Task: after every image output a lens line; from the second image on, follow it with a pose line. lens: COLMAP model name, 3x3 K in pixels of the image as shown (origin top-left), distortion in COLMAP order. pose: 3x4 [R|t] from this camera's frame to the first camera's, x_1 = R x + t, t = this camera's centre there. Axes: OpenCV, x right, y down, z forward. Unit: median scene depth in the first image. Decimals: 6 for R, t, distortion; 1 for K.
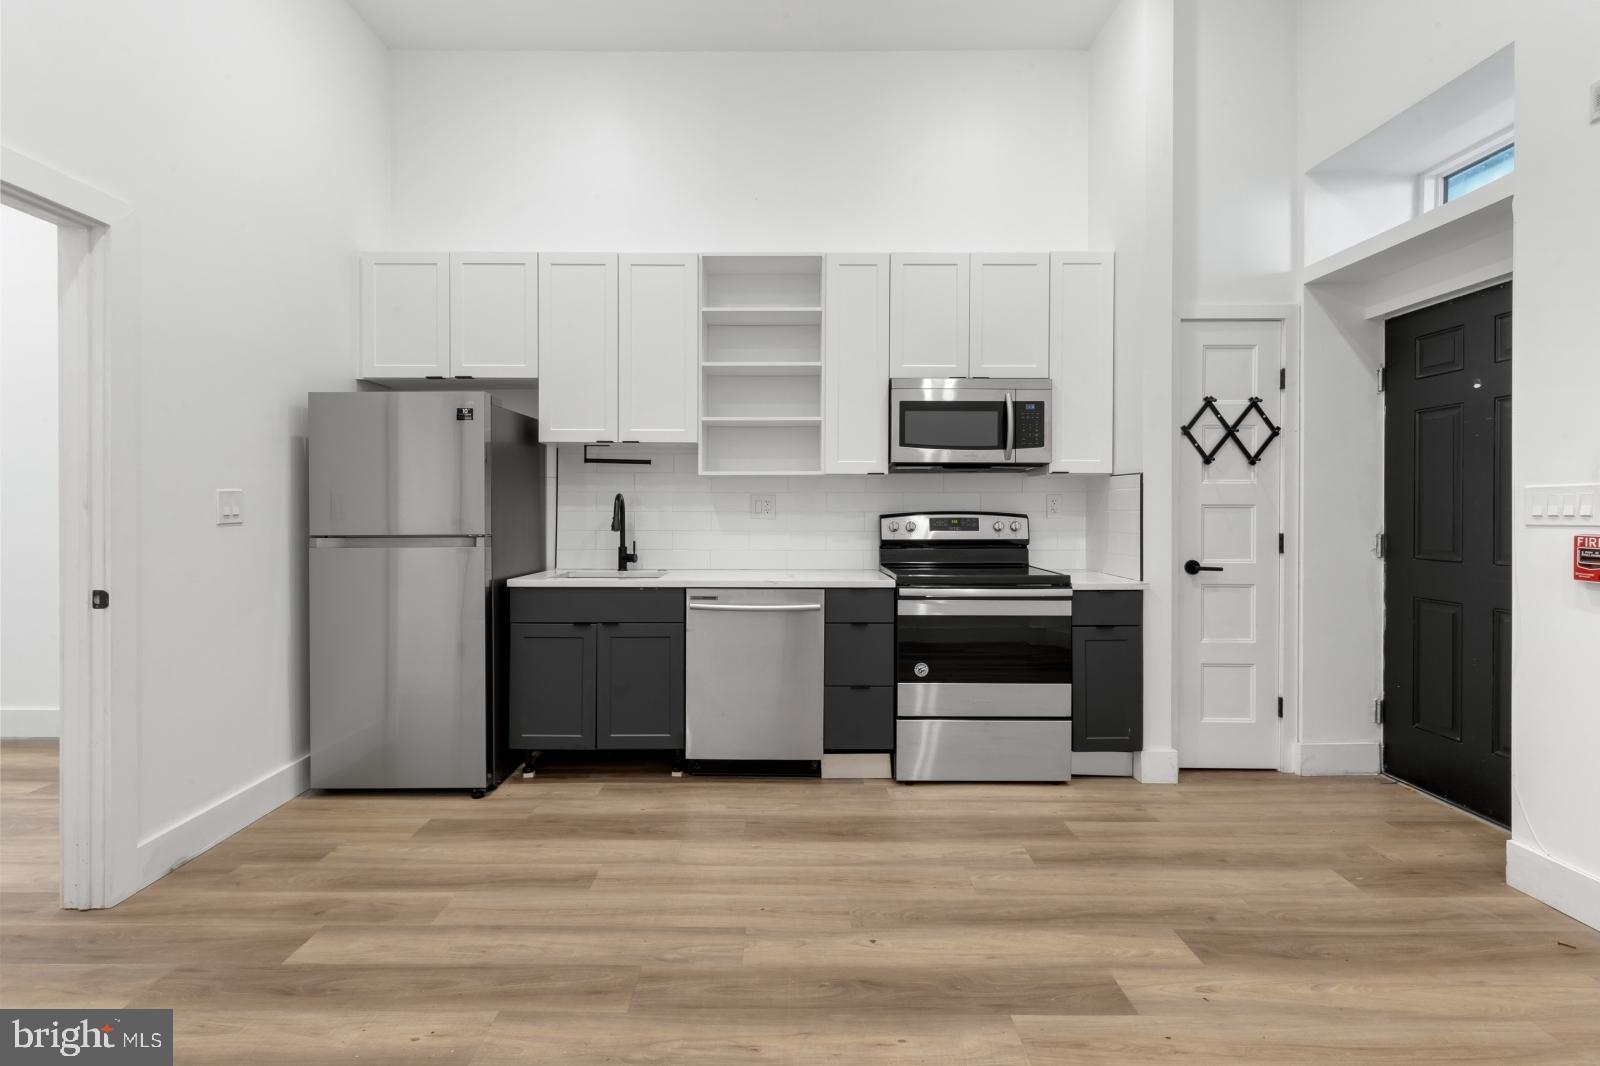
lens RADIAL K [[749.2, 0, 783.9], [0, 749.2, 514.2], [0, 0, 1]] dist [0.003169, 0.000253]
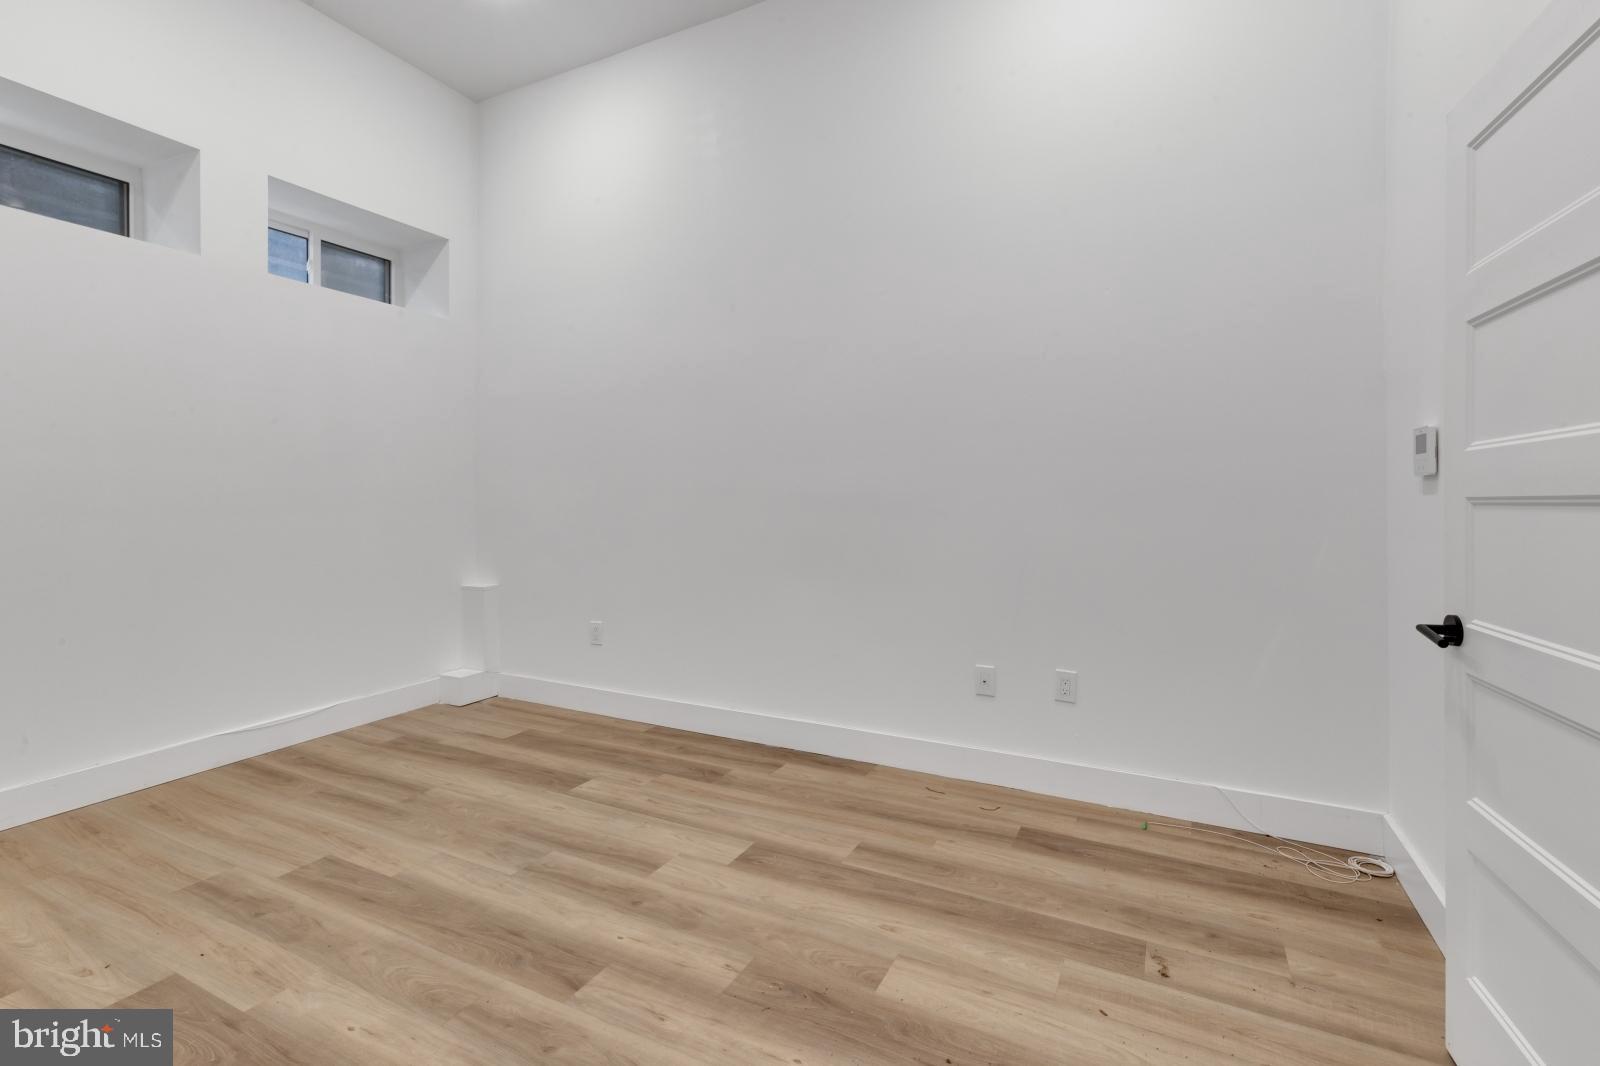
lens RADIAL K [[747.7, 0, 787.4], [0, 747.7, 502.4], [0, 0, 1]] dist [0.003389, 0.000009]
pose [[-0.892509, -0.005588, 0.450994, -0.422958], [0.003243, 0.999818, 0.018807, -0.008045], [-0.451017, 0.018248, -0.892329, 0.846749]]
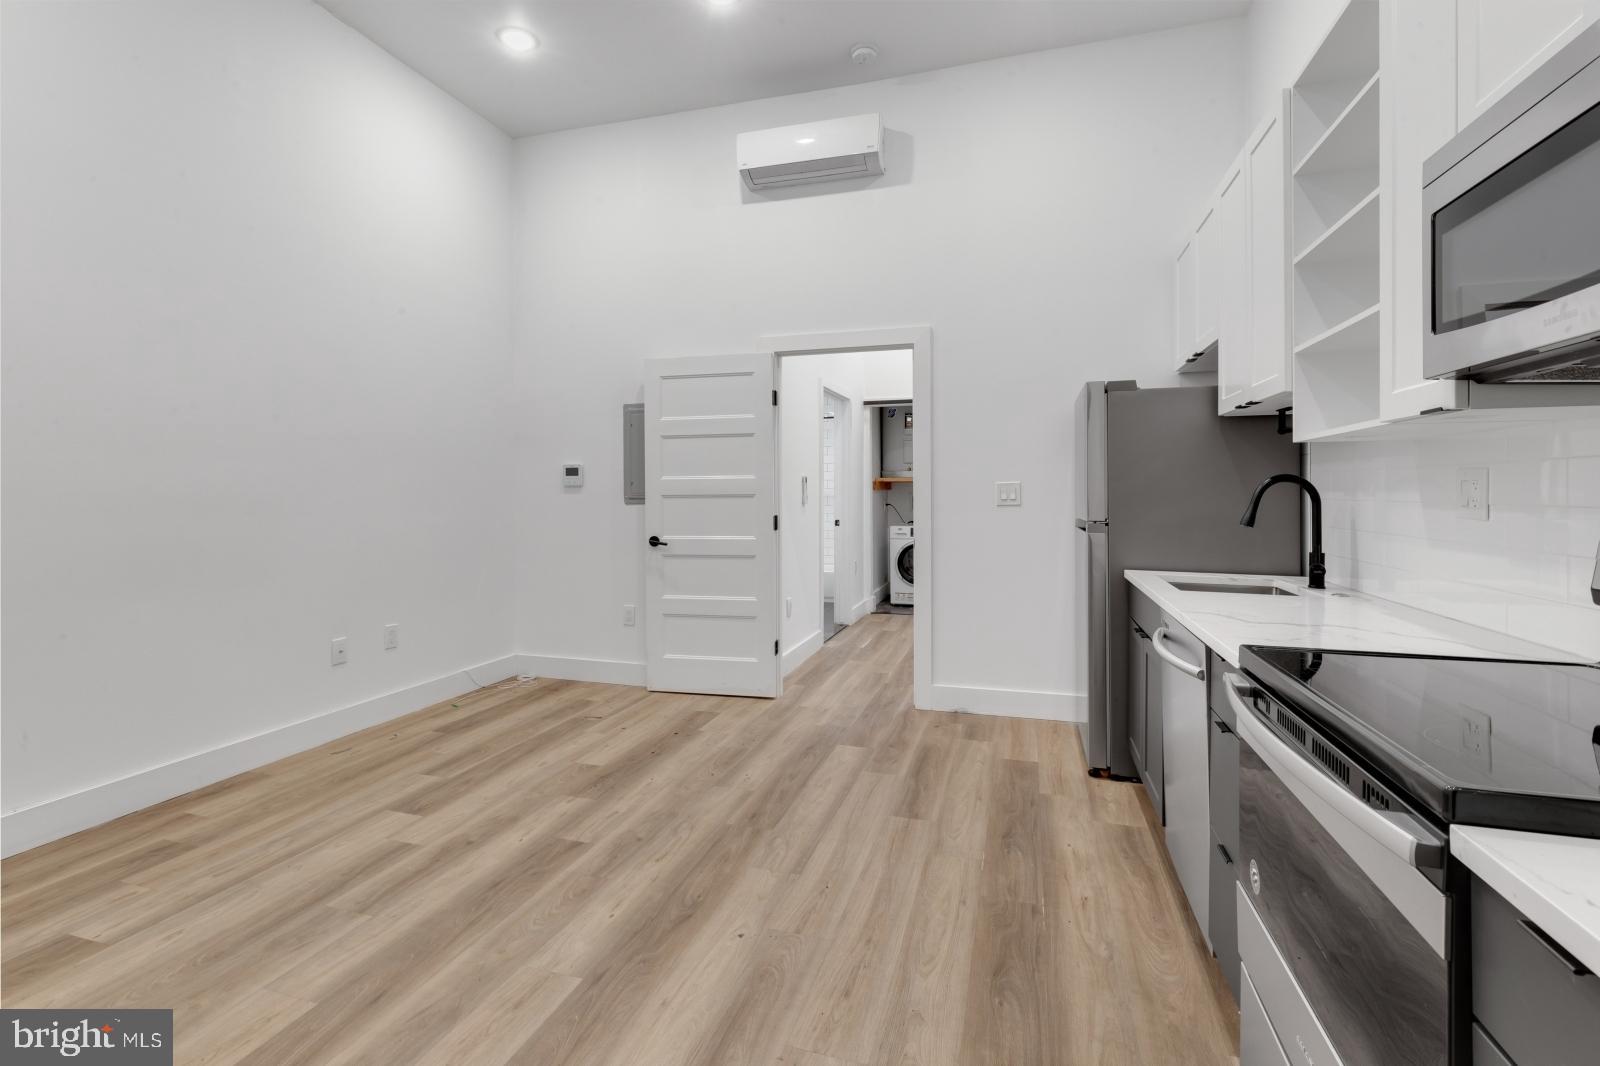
lens RADIAL K [[736.9, 0, 788.6], [0, 736.9, 490.4], [0, 0, 1]] dist [0.001835, -0.000071]
pose [[-0.294618, -0.002831, -0.955611, 0.662779], [-0.007277, 0.999973, -0.000718, -0.010488], [0.955588, 0.006743, -0.294630, 0.864405]]
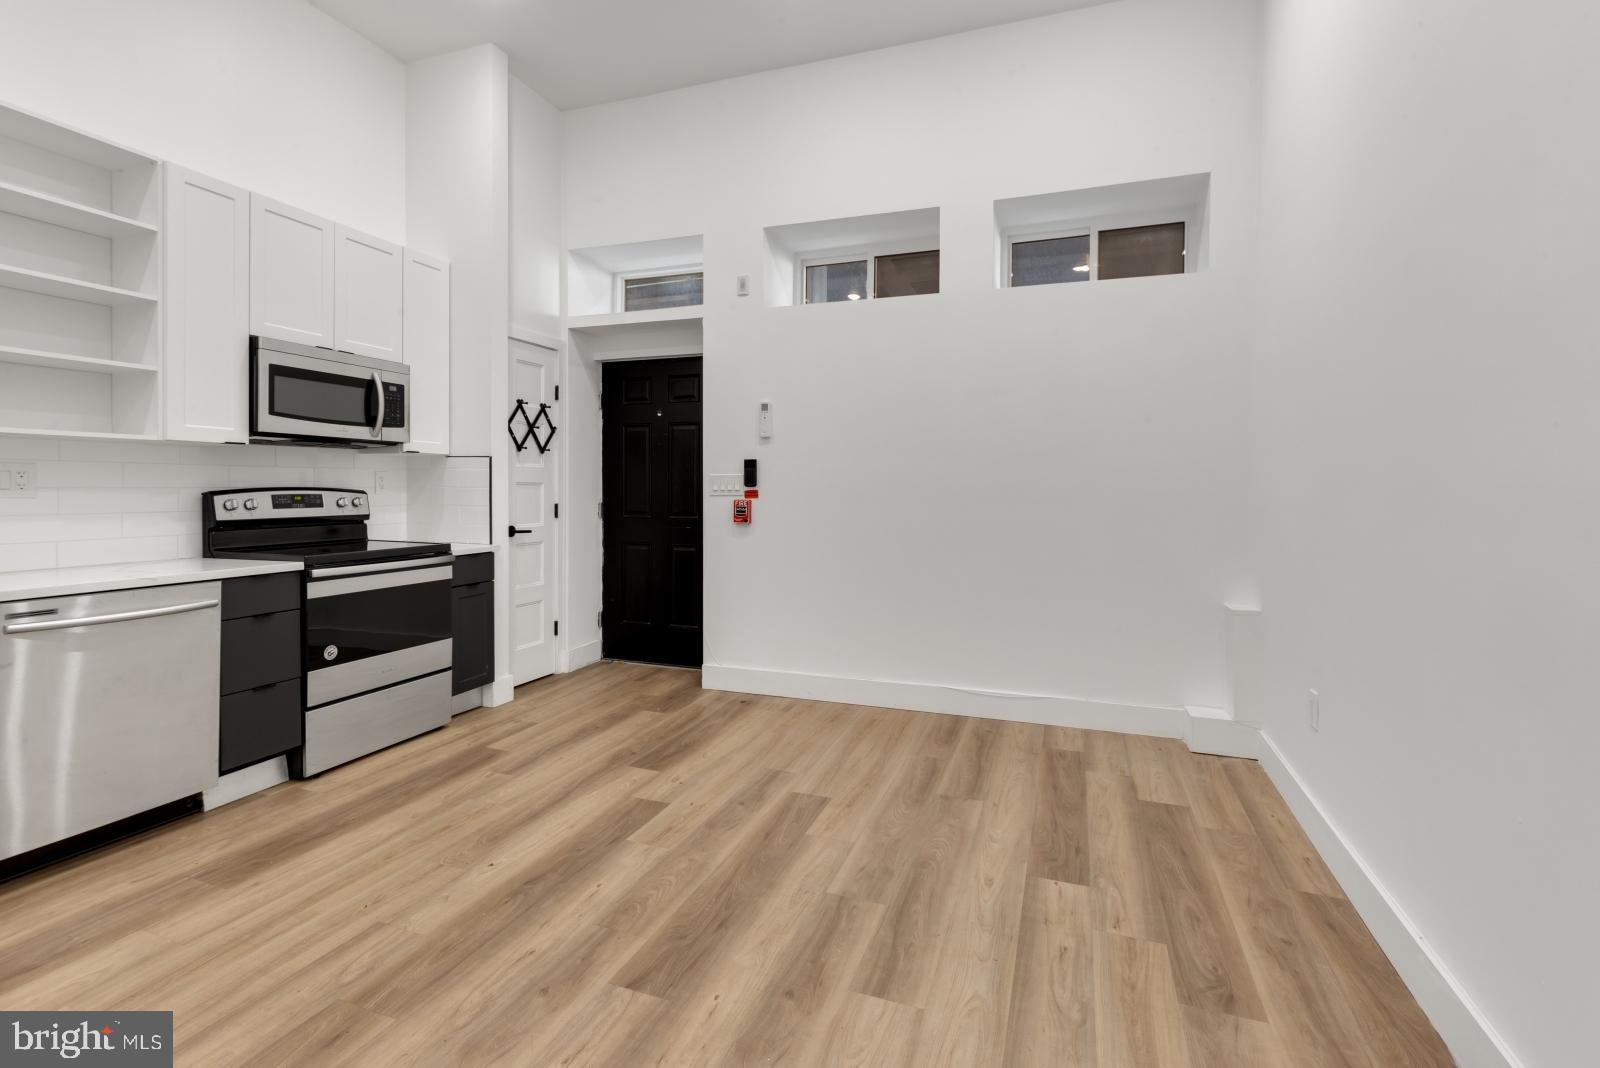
lens RADIAL K [[744.7, 0, 789.8], [0, 744.7, 495.7], [0, 0, 1]] dist [0.001927, 0.000035]
pose [[0.346579, -0.009415, 0.937973, -0.503453], [0.001790, 0.999954, 0.009376, -0.001096], [-0.938019, -0.001570, 0.346581, 0.117337]]
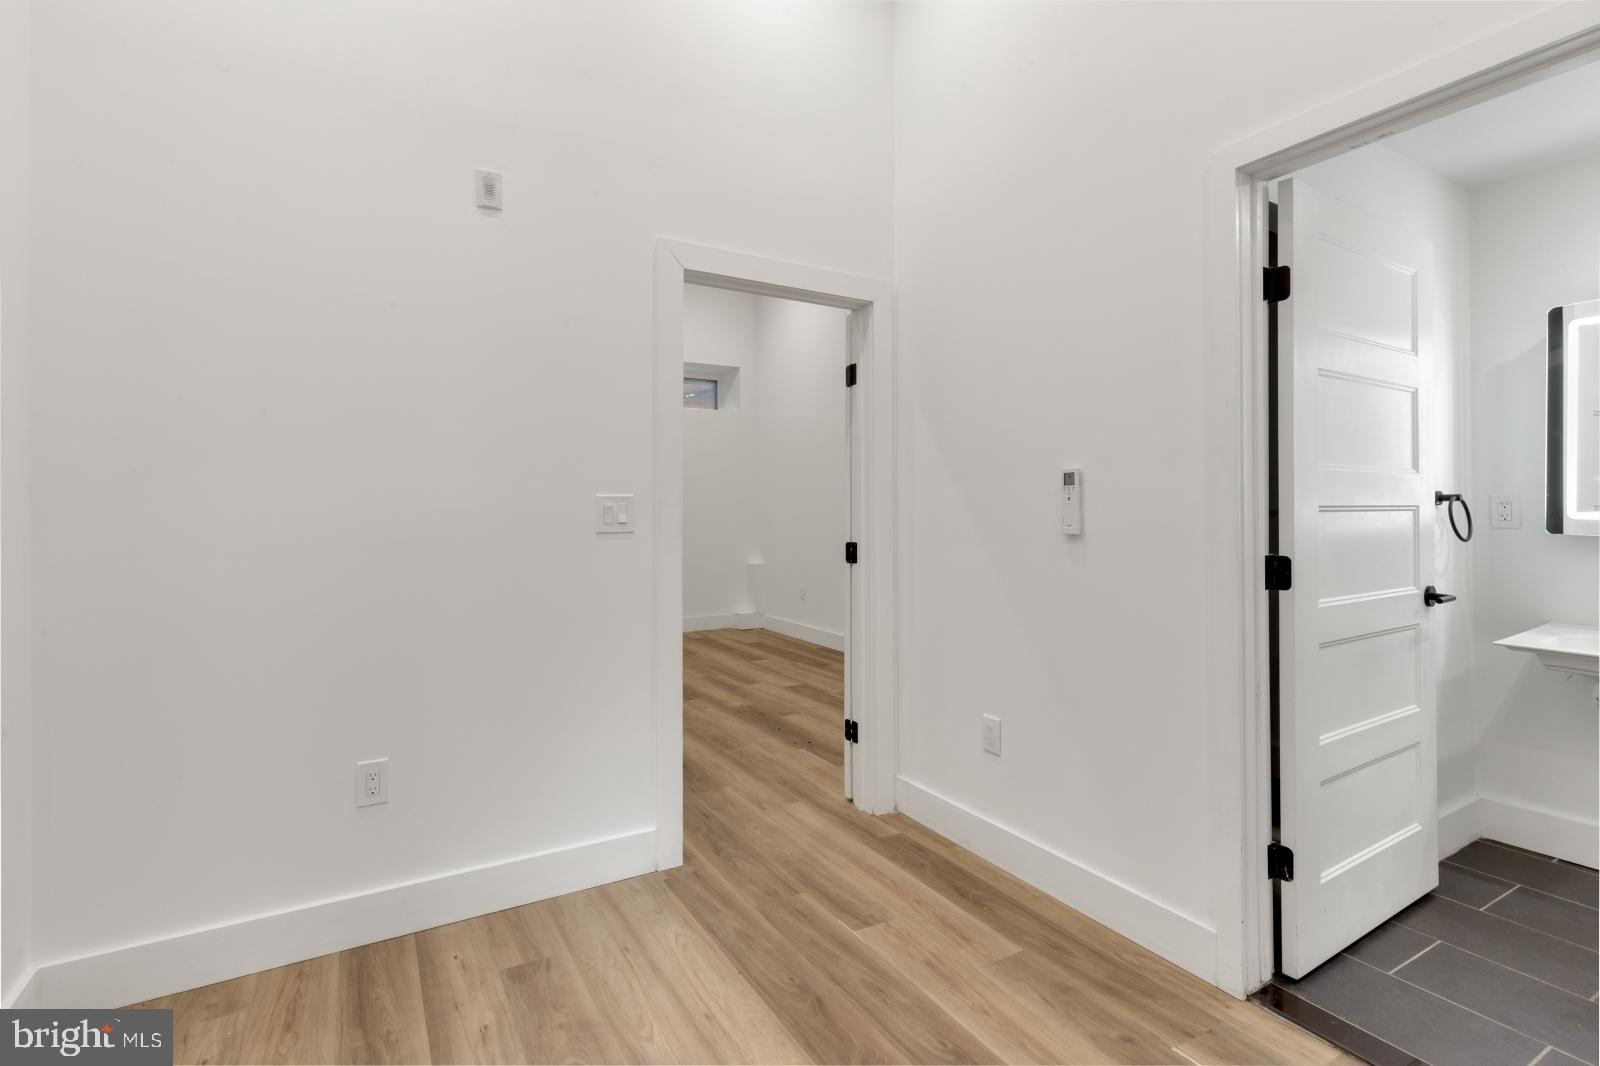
lens RADIAL K [[758.4, 0, 796.0], [0, 758.4, 500.0], [0, 0, 1]] dist [0.005923, 0.000355]
pose [[-0.514511, 0.013173, 0.857382, -1.435782], [0.011570, 0.999898, -0.008419, -0.012623], [-0.857405, 0.005588, -0.514611, 1.009707]]
